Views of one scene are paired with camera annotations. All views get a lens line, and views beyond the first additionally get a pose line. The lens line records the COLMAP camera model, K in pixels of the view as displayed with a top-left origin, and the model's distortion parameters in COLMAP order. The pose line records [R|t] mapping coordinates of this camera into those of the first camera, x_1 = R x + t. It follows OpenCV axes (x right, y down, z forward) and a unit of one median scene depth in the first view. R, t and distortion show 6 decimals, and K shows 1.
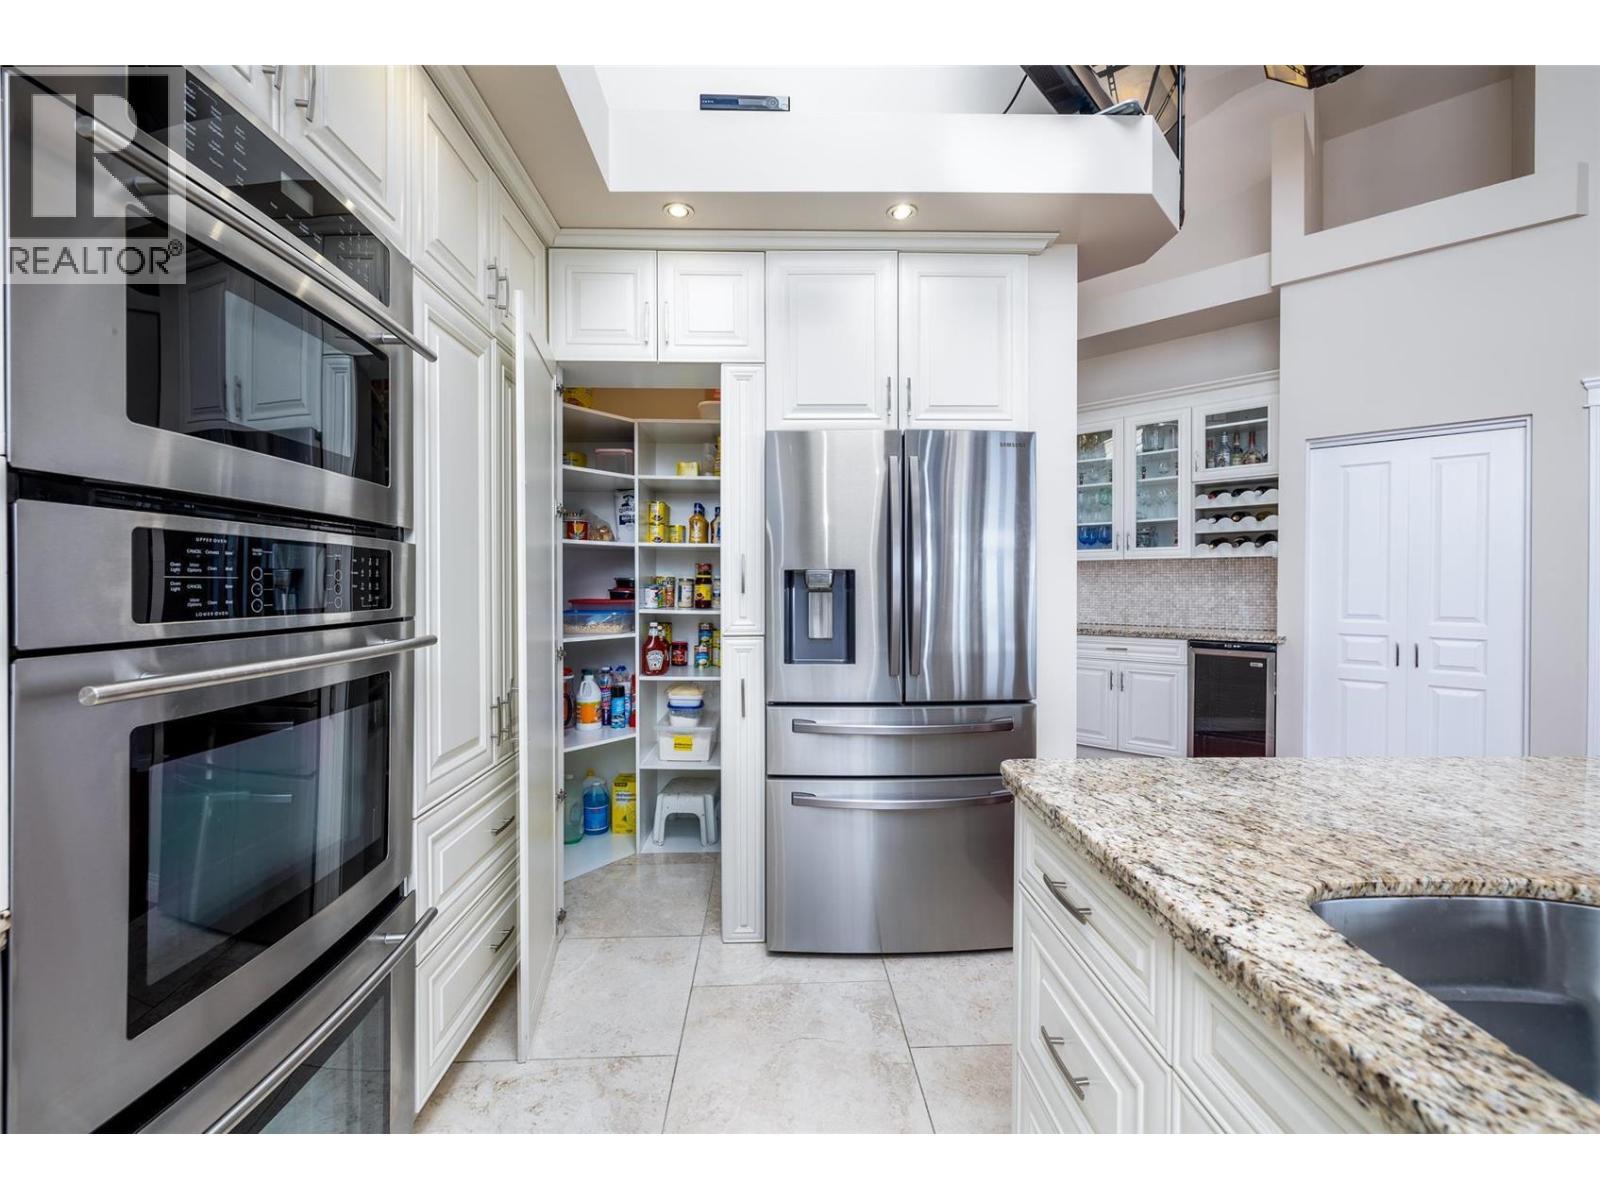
lens RADIAL K [[673.4, 0, 795.9], [0, 673.4, 586.9], [0, 0, 1]] dist [-0.000530, -0.000003]
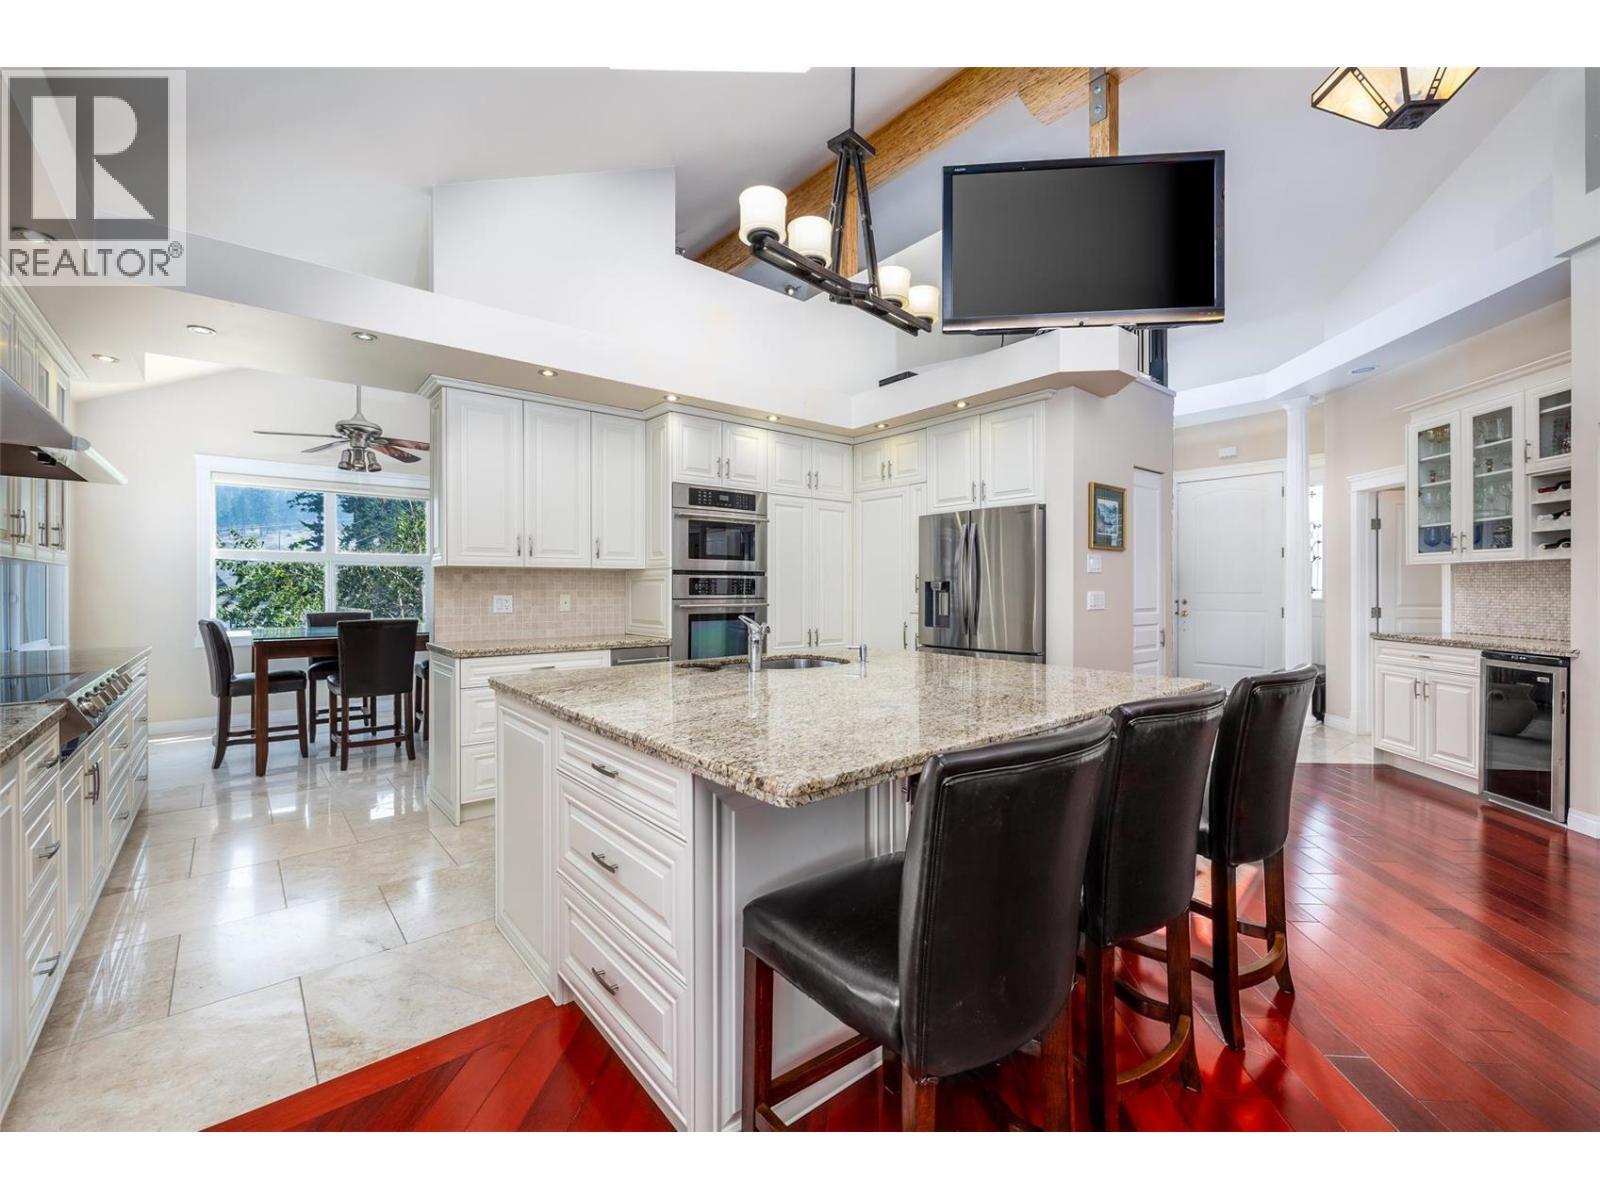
lens RADIAL K [[673.4, 0, 795.9], [0, 673.4, 586.9], [0, 0, 1]] dist [-0.000530, -0.000003]
pose [[0.611972, 0.000897, -0.790879, 0.732359], [-0.004891, 0.999985, -0.002650, -0.000953], [0.790864, 0.005490, 0.611967, -0.316014]]
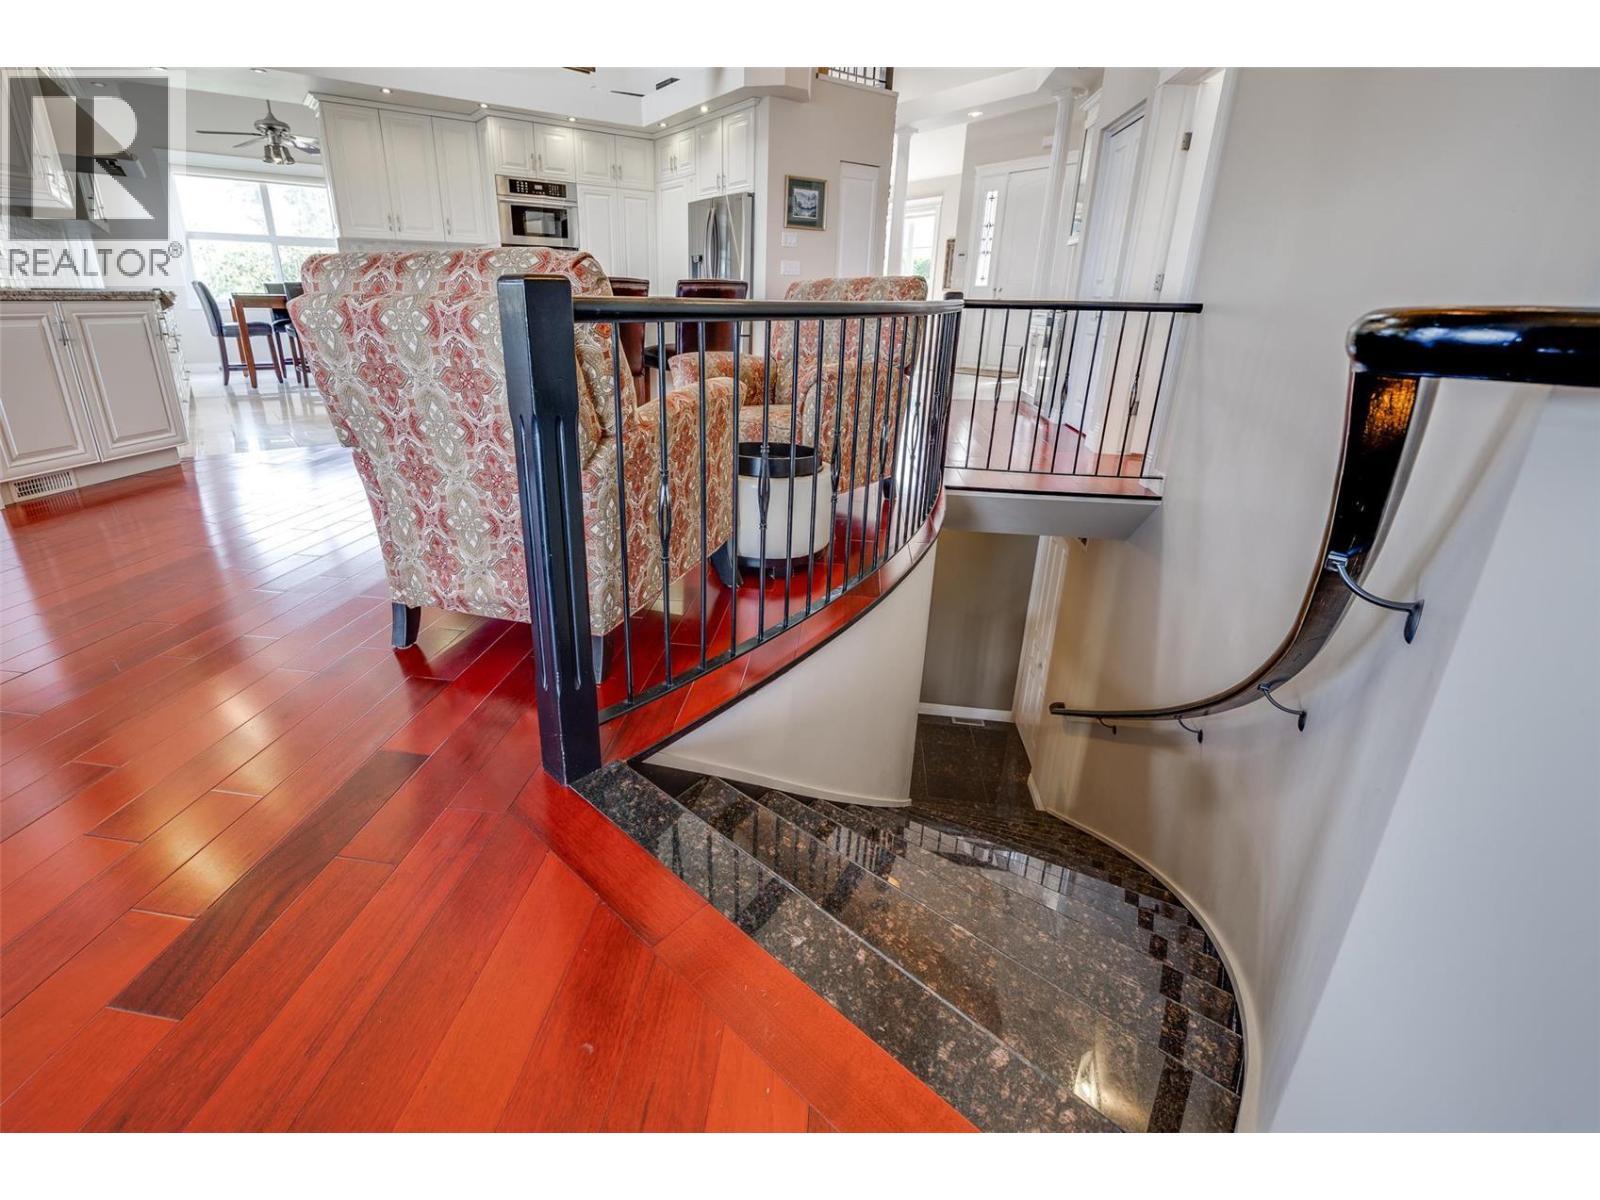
lens RADIAL K [[712.1, 0, 733.4], [0, 712.1, 548.6], [0, 0, 1]] dist [-0.002477, -0.000178]
pose [[0.553879, 0.282739, -0.783120, 1.469230], [-0.017847, 0.944390, 0.328342, 0.080144], [0.832406, -0.167885, 0.528124, -0.343075]]
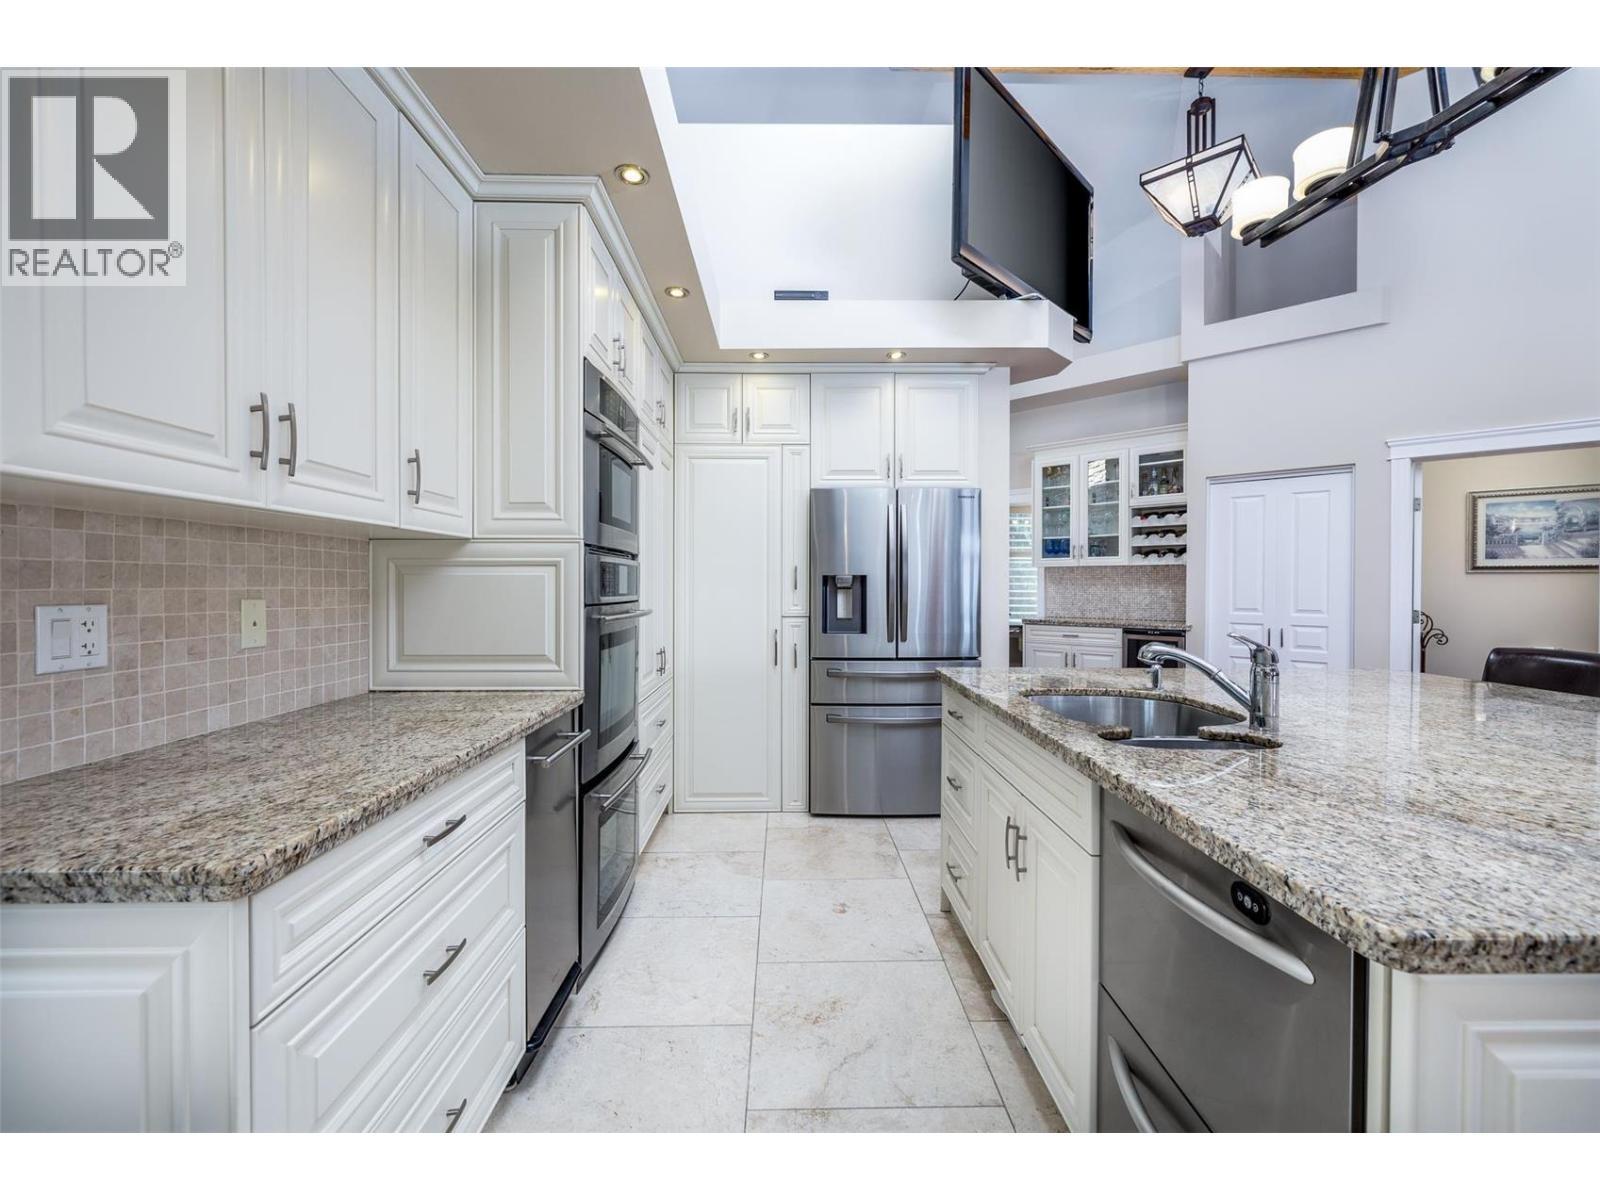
lens RADIAL K [[673.4, 0, 795.9], [0, 673.4, 586.9], [0, 0, 1]] dist [-0.000530, -0.000003]
pose [[0.999798, 0.003404, -0.019806, -0.025771], [-0.003431, 0.999993, -0.001349, 0.002322], [0.019801, 0.001416, 0.999803, -0.317803]]
